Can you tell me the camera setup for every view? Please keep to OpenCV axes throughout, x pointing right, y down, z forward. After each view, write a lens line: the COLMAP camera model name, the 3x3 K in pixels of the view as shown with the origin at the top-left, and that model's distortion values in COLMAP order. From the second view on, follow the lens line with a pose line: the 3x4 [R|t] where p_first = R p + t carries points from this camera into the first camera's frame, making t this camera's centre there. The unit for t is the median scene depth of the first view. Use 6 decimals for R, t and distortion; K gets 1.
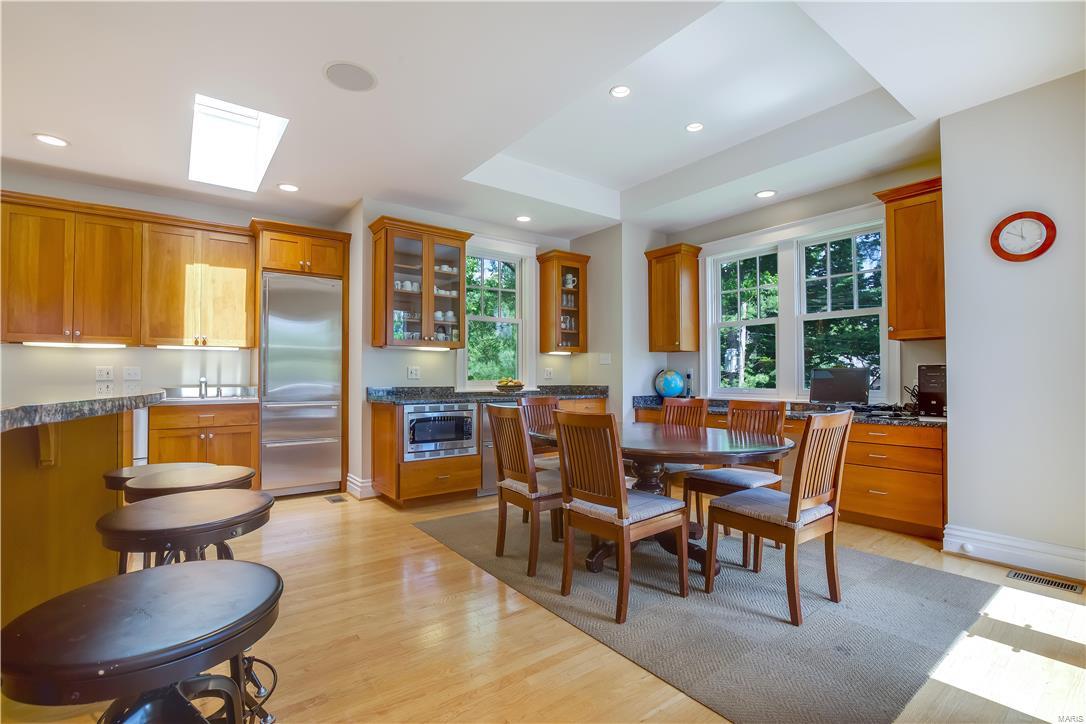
lens RADIAL K [[493.3, 0, 547.1], [0, 493.3, 370.0], [0, 0, 1]] dist [-0.044719, 0.008093]
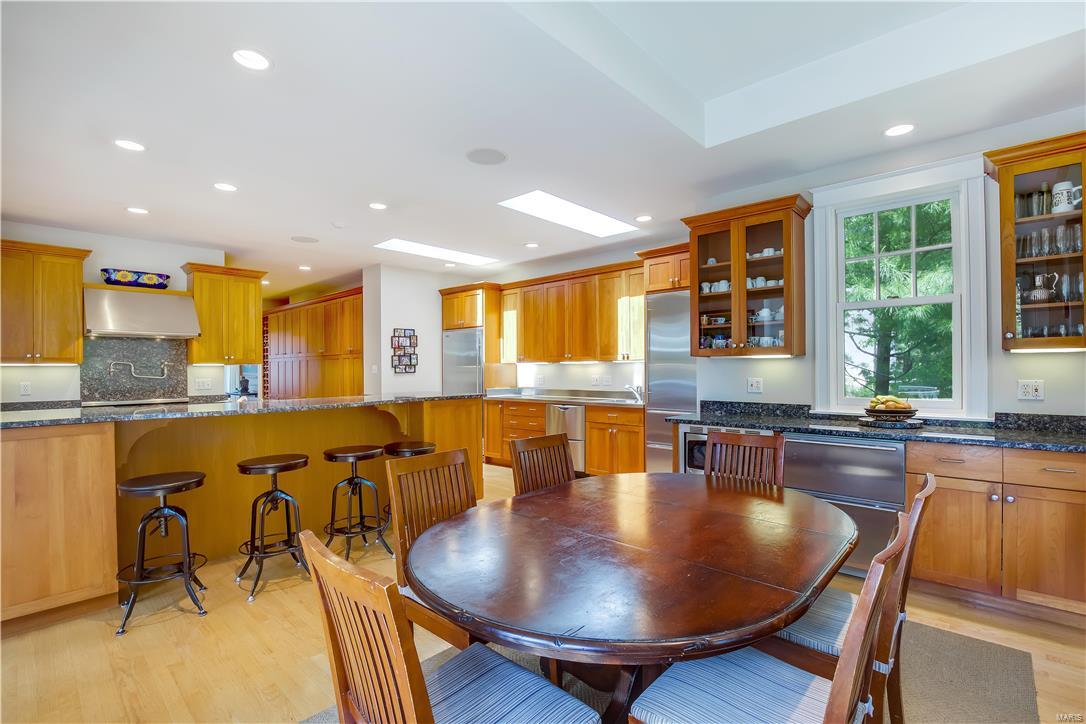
lens RADIAL K [[491.8, 0, 548.6], [0, 491.8, 368.0], [0, 0, 1]] dist [-0.045556, 0.008344]
pose [[0.176238, -0.000299, -0.984347, 0.538775], [0.022449, 0.999741, 0.003715, -0.038862], [0.984092, -0.022752, 0.176199, 0.572996]]
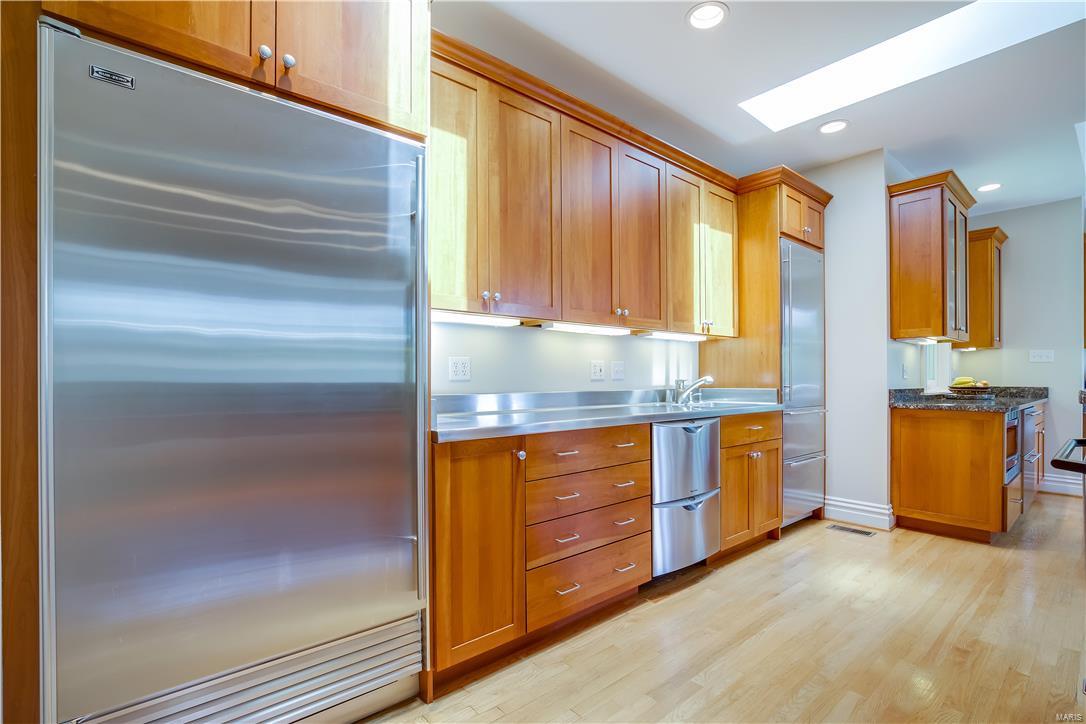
lens RADIAL K [[497.0, 0, 543.4], [0, 497.0, 378.6], [0, 0, 1]] dist [-0.028338, -0.000160]
pose [[0.999093, 0.005168, 0.042269, -1.011808], [-0.006117, 0.999732, 0.022349, 0.003518], [-0.042142, -0.022587, 0.998856, 0.243587]]
